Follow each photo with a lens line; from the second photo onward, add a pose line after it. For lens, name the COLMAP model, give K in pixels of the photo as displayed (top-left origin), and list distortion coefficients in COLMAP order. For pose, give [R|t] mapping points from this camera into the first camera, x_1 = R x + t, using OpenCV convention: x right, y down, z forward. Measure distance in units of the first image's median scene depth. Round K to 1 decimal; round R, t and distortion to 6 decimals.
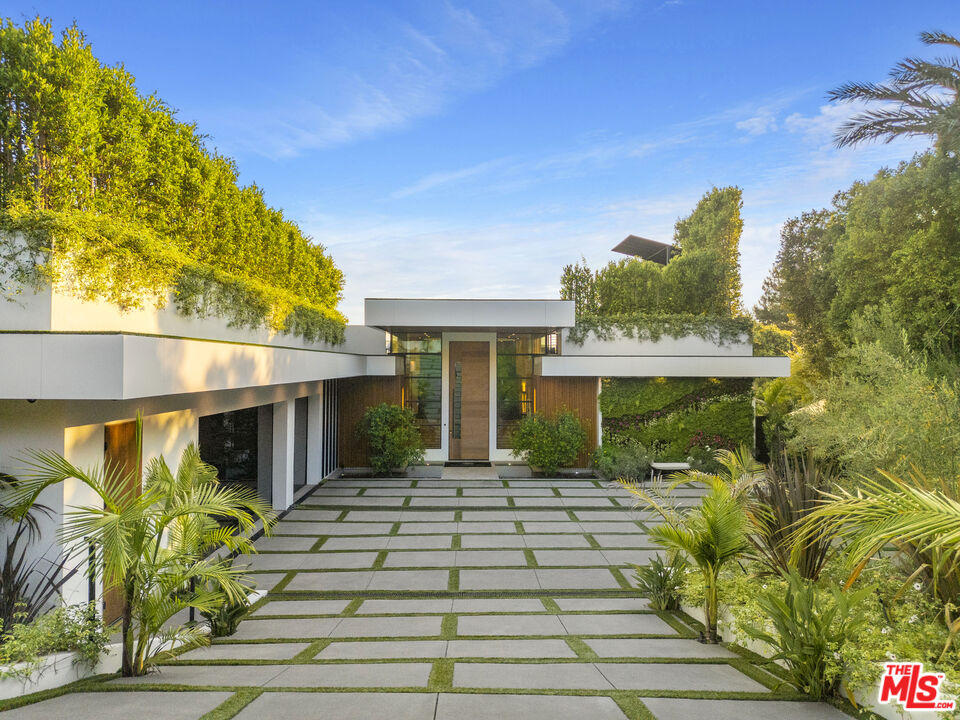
lens RADIAL K [[684.6, 0, 480.0], [0, 684.6, 360.0], [0, 0, 1]] dist [0.031289, -0.001397]
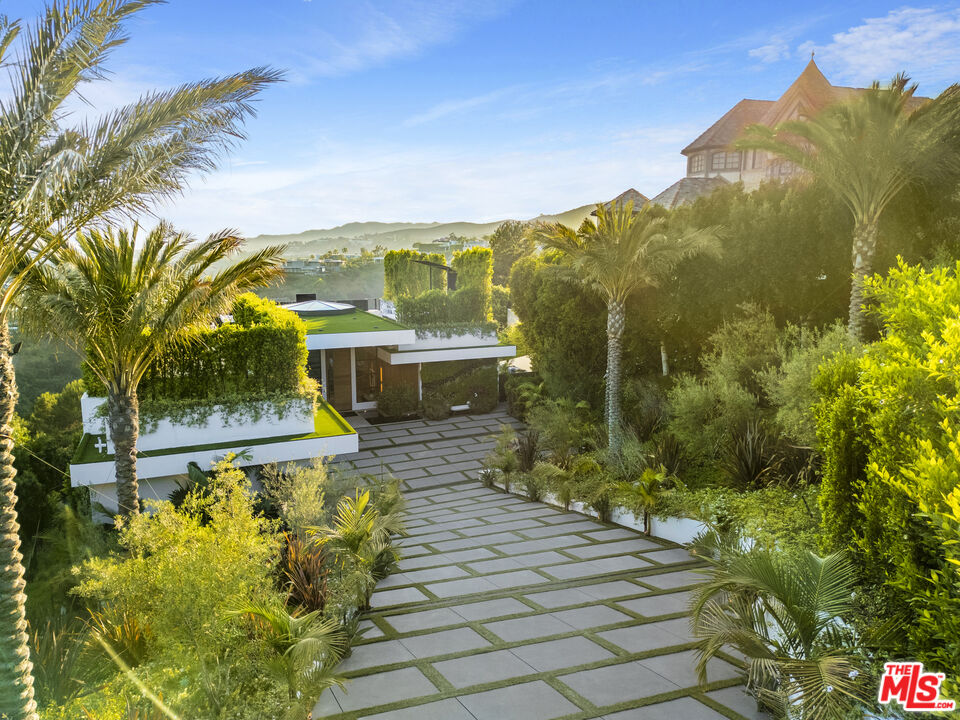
lens RADIAL K [[684.6, 0, 480.0], [0, 684.6, 360.0], [0, 0, 1]] dist [0.031289, -0.001397]
pose [[0.921416, -0.069761, 0.382265, -0.366512], [-0.000419, 0.983573, 0.180508, -0.302881], [-0.388578, -0.166484, 0.906251, -0.680232]]
